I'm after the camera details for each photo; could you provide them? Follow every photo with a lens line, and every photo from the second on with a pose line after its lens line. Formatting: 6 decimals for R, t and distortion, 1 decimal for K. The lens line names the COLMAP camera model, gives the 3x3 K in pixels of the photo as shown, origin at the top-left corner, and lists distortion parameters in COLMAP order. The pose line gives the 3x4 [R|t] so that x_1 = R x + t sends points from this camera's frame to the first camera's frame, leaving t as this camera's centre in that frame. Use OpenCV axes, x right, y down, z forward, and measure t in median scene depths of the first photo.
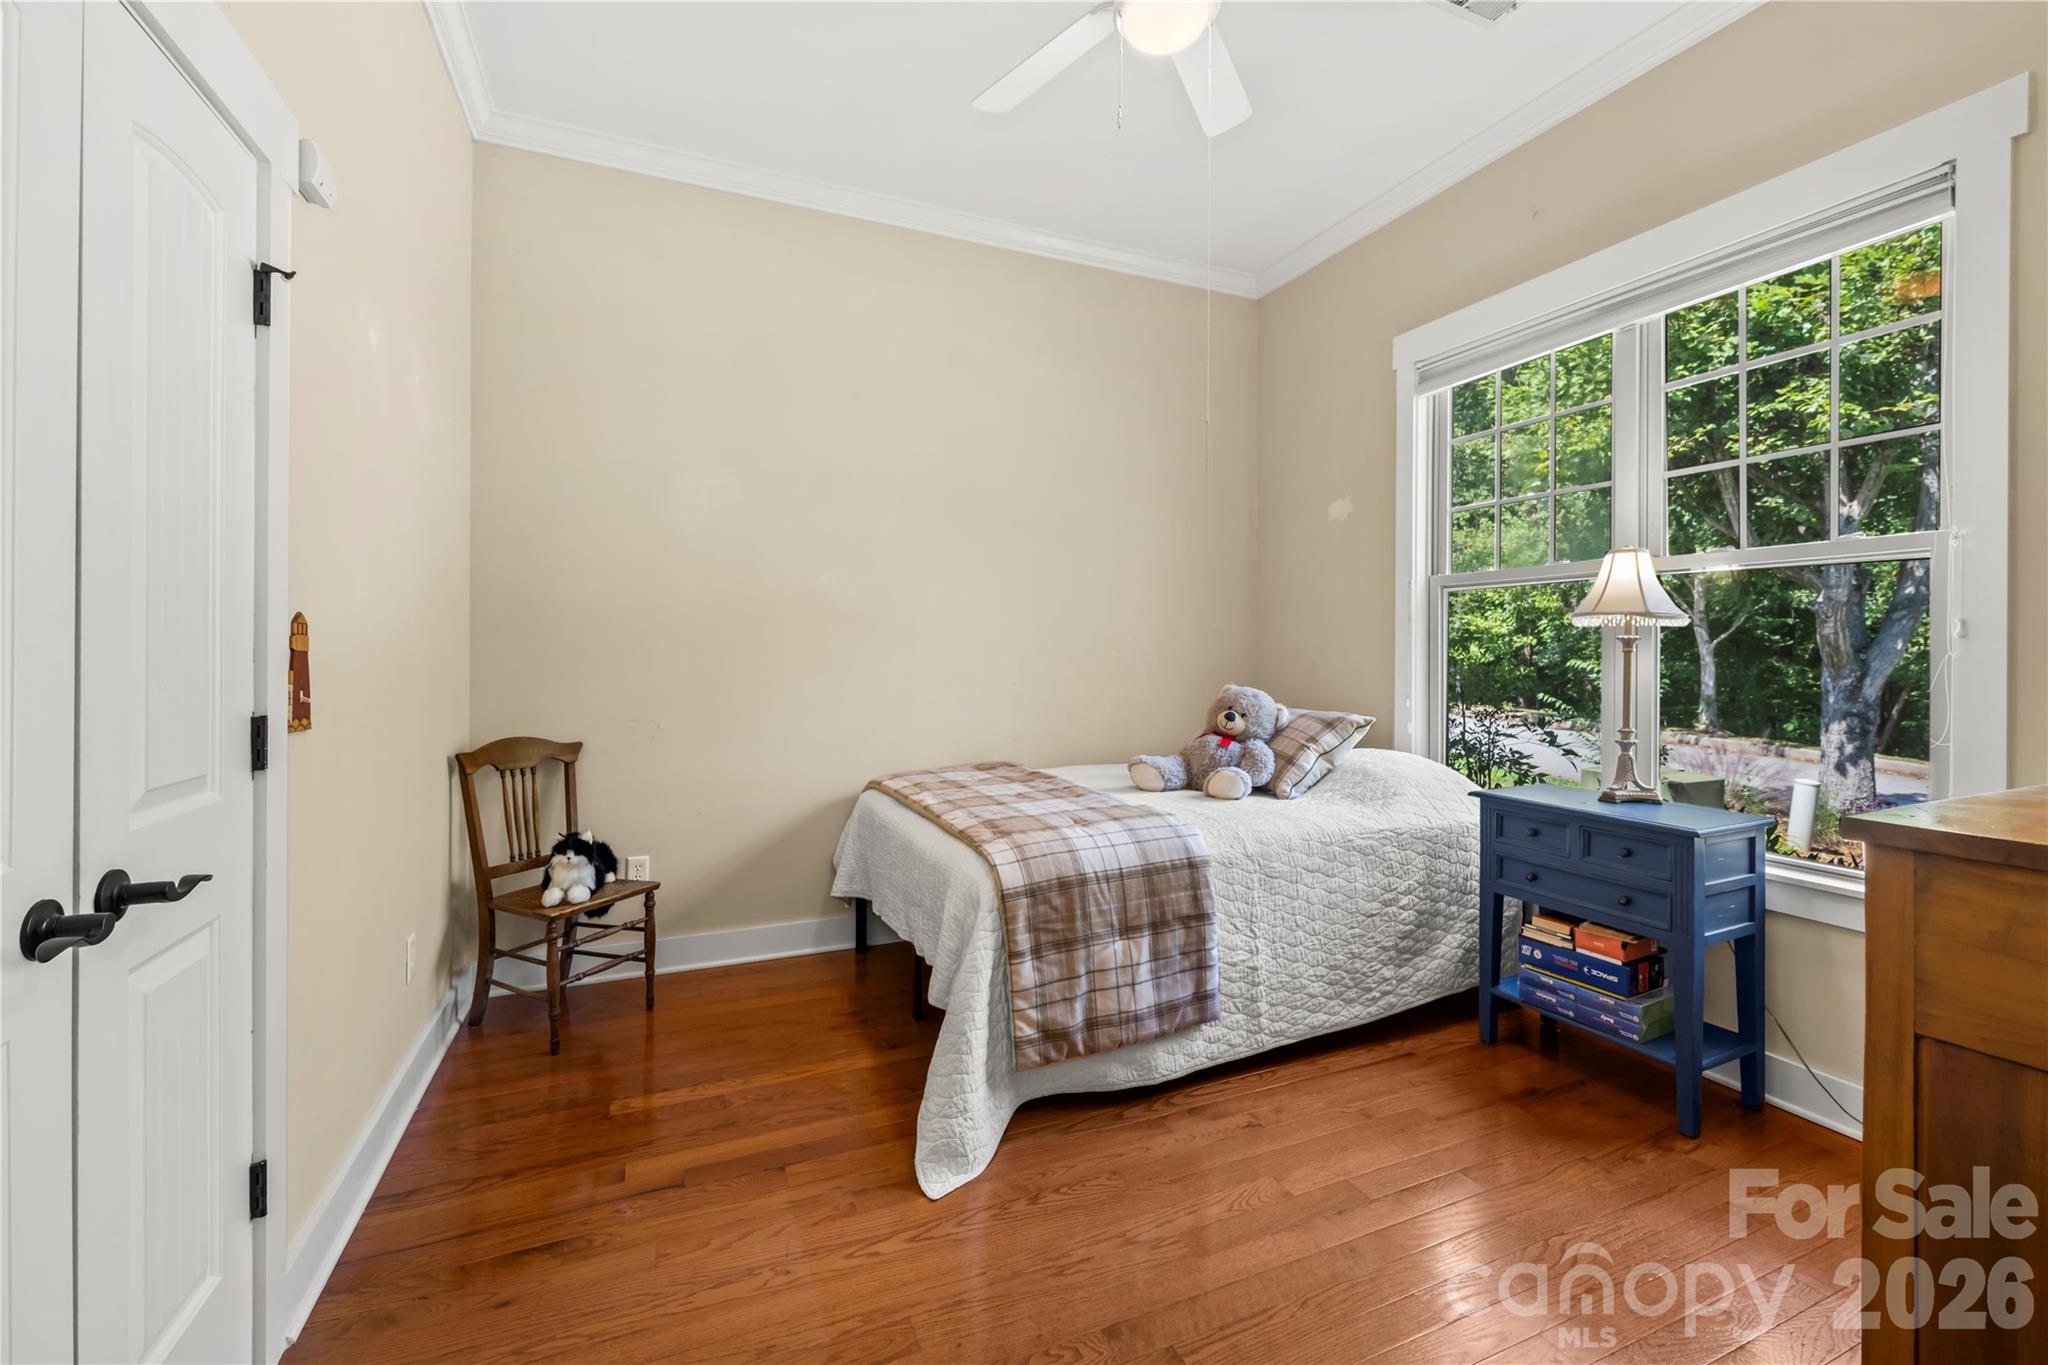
lens RADIAL K [[849.2, 0, 1027.8], [0, 849.2, 664.6], [0, 0, 1]] dist [0.000508, -0.000174]
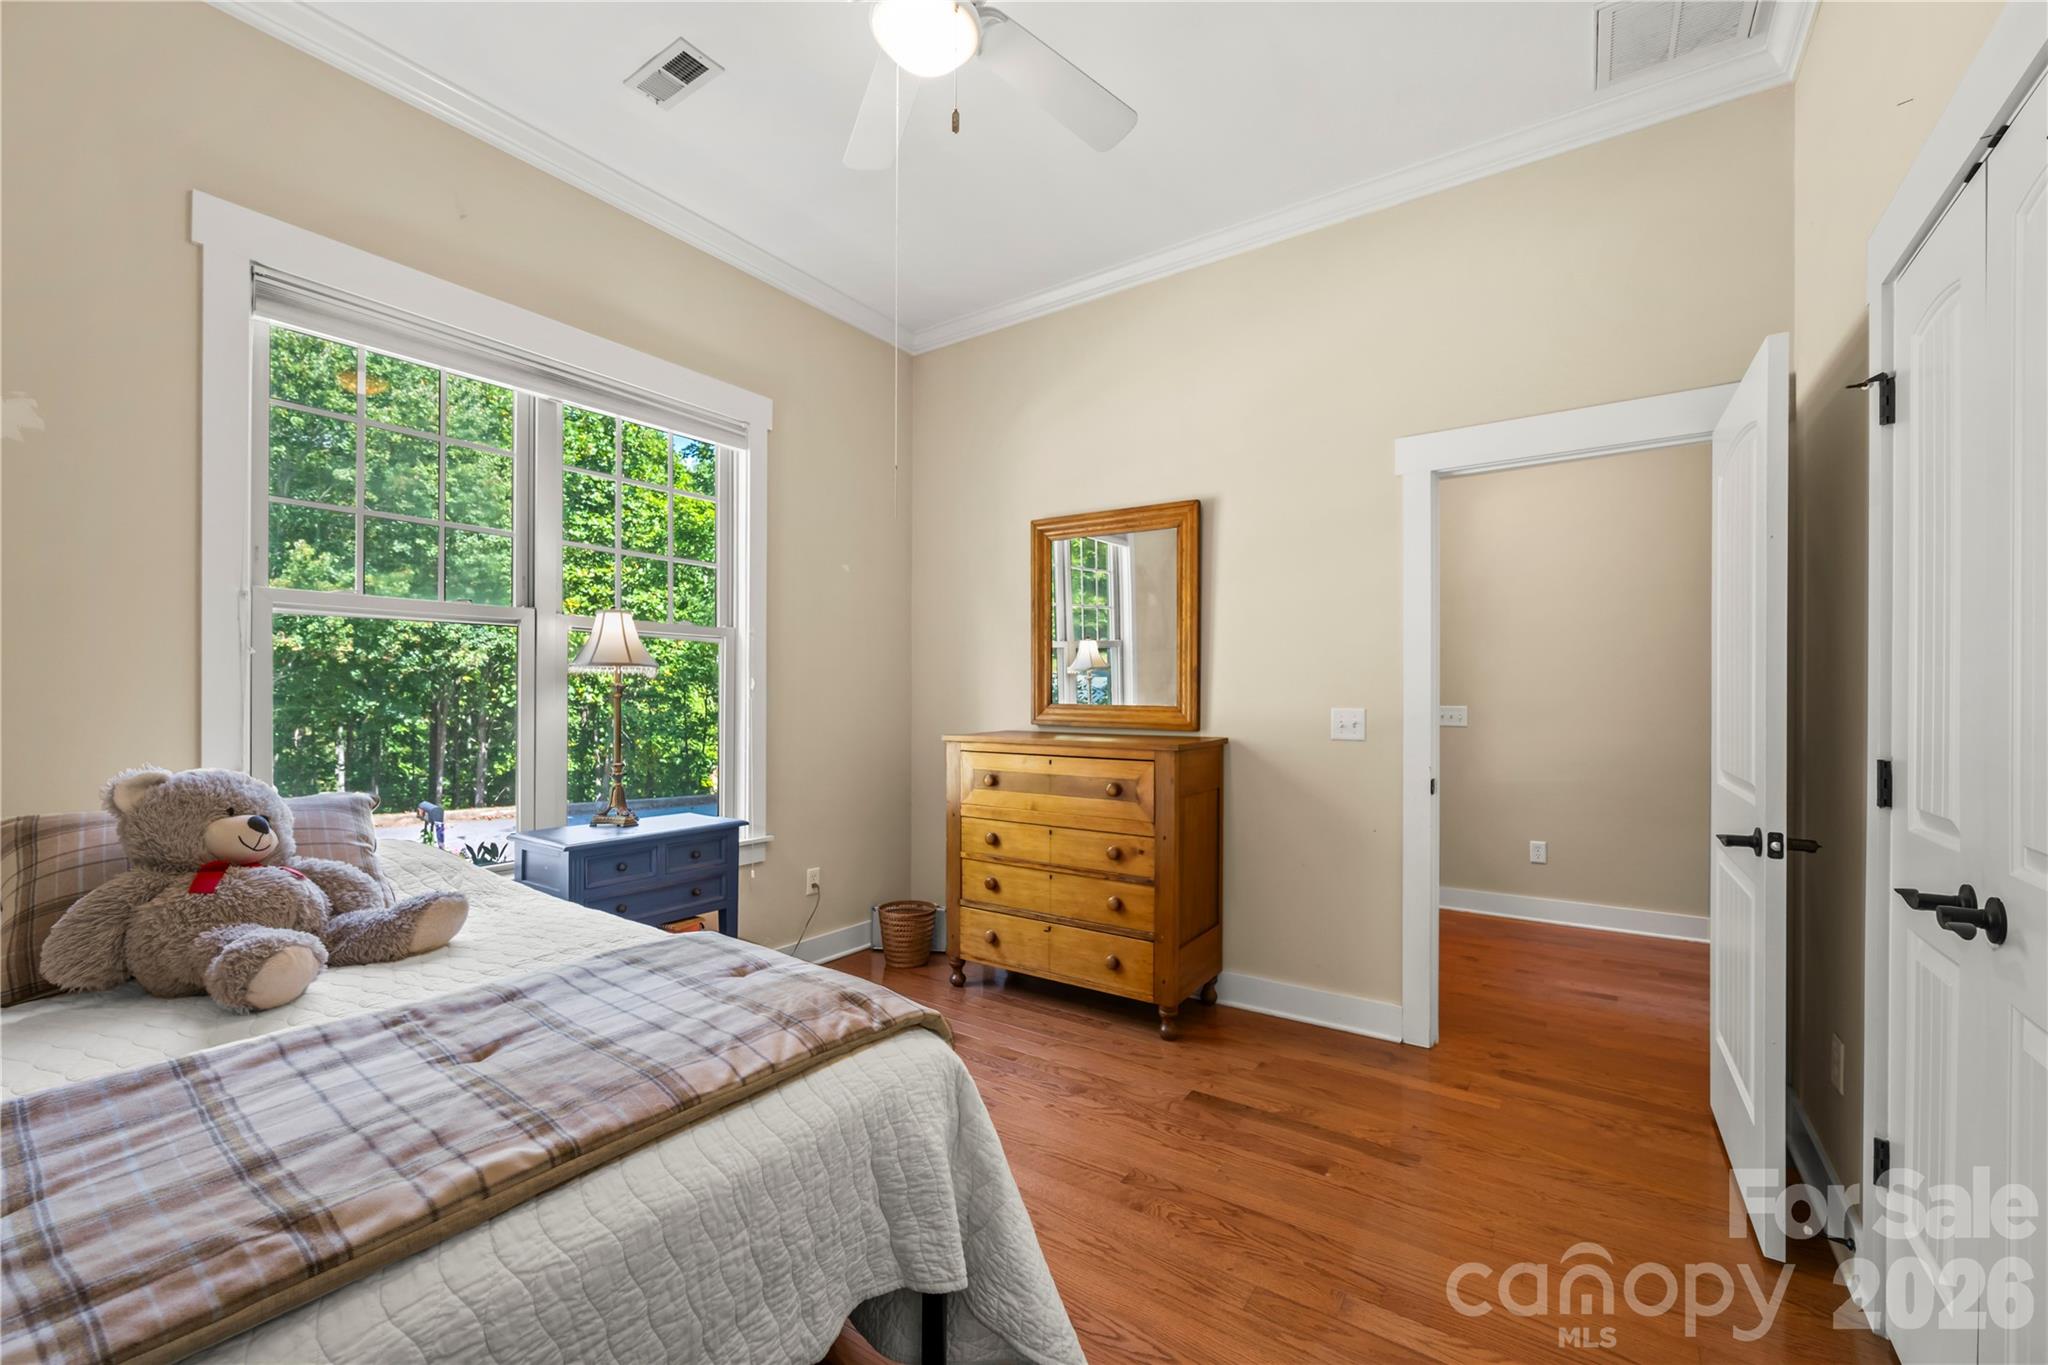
lens RADIAL K [[817.8, 0, 1028.2], [0, 817.8, 692.9], [0, 0, 1]] dist [-0.000194, 0.000456]
pose [[-0.528816, -0.000004, 0.848736, -0.545088], [0.005485, 0.999979, 0.003422, -0.022194], [-0.848719, 0.006465, -0.528805, 1.095316]]
